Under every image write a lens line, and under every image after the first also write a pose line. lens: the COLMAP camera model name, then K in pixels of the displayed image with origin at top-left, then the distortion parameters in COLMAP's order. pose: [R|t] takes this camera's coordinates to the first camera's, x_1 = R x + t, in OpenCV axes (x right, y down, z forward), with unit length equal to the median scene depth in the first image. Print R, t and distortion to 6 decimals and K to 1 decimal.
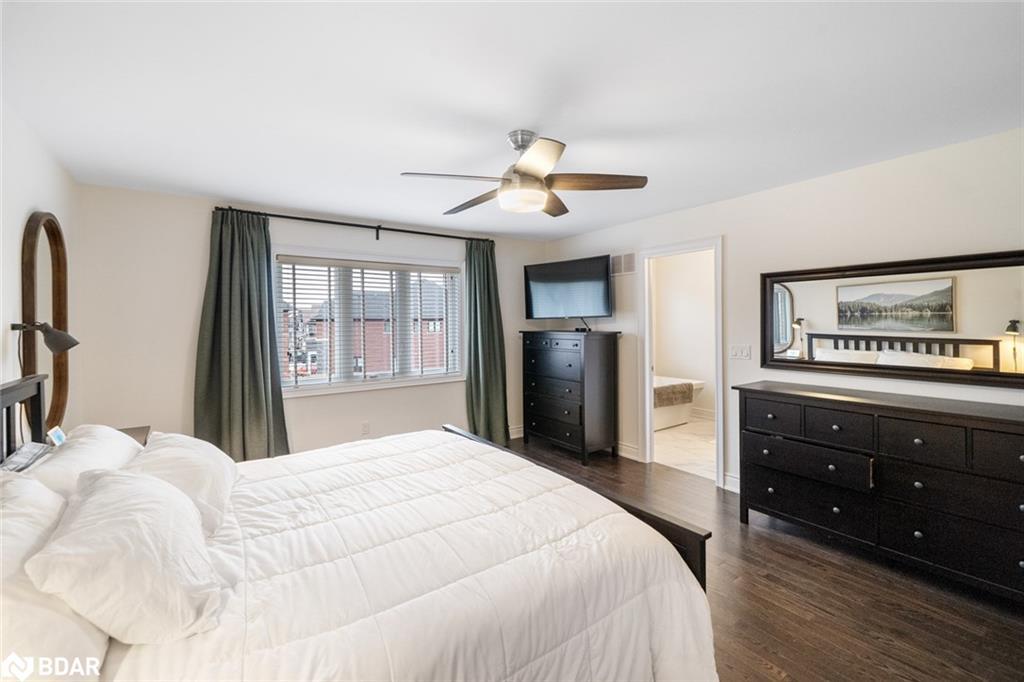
lens RADIAL K [[421.2, 0, 513.0], [0, 421.2, 322.4], [0, 0, 1]] dist [0.000359, -0.000284]
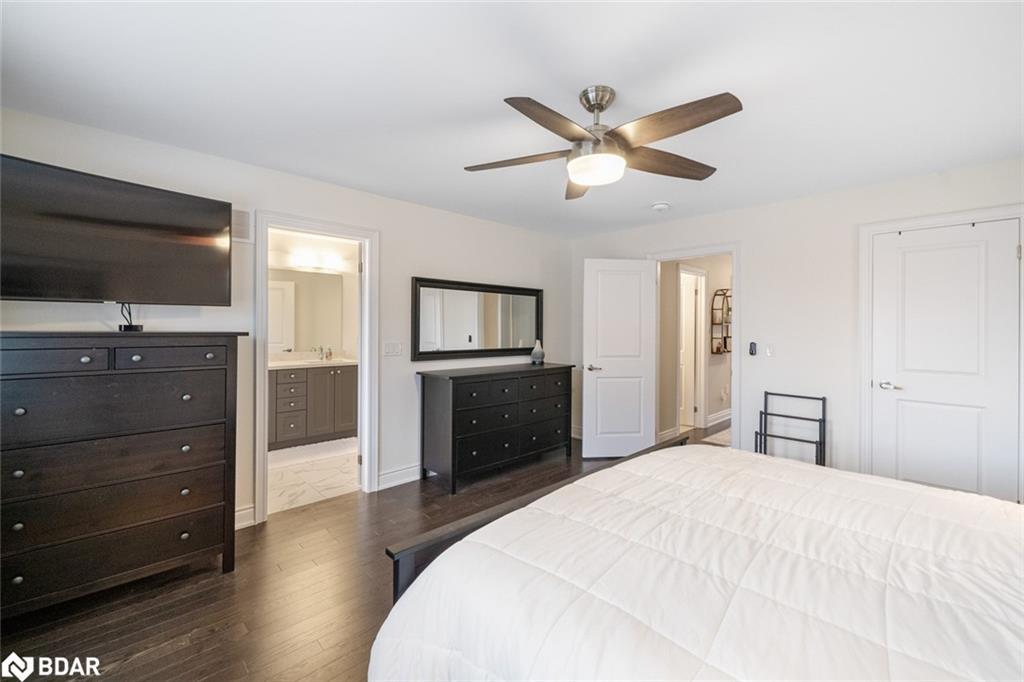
lens RADIAL K [[440.7, 0, 492.5], [0, 440.7, 329.2], [0, 0, 1]] dist [0.001923, -0.003071]
pose [[-0.134032, 0.005496, 0.990962, -0.684874], [-0.003352, 0.999976, -0.005999, 0.033073], [-0.990971, -0.004125, -0.134010, 1.094934]]
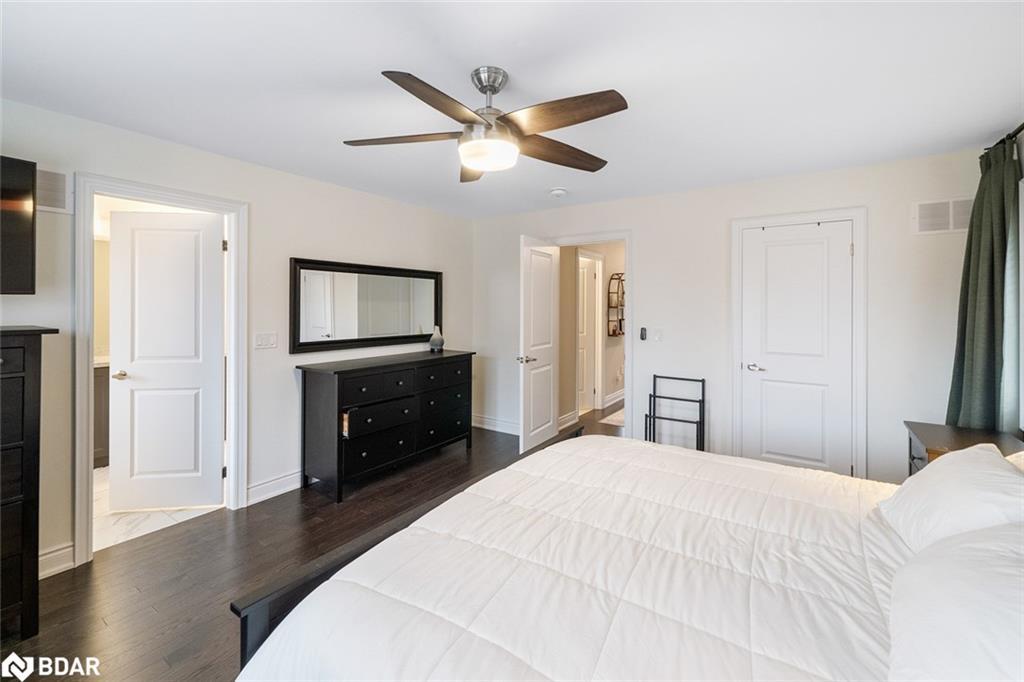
lens RADIAL K [[458.6, 0, 498.5], [0, 458.6, 306.7], [0, 0, 1]] dist [-0.001614, -0.000369]
pose [[-0.347205, 0.006166, 0.937769, -0.661601], [-0.000243, 0.999978, -0.006665, 0.005593], [-0.937789, -0.002542, -0.347196, 1.062133]]
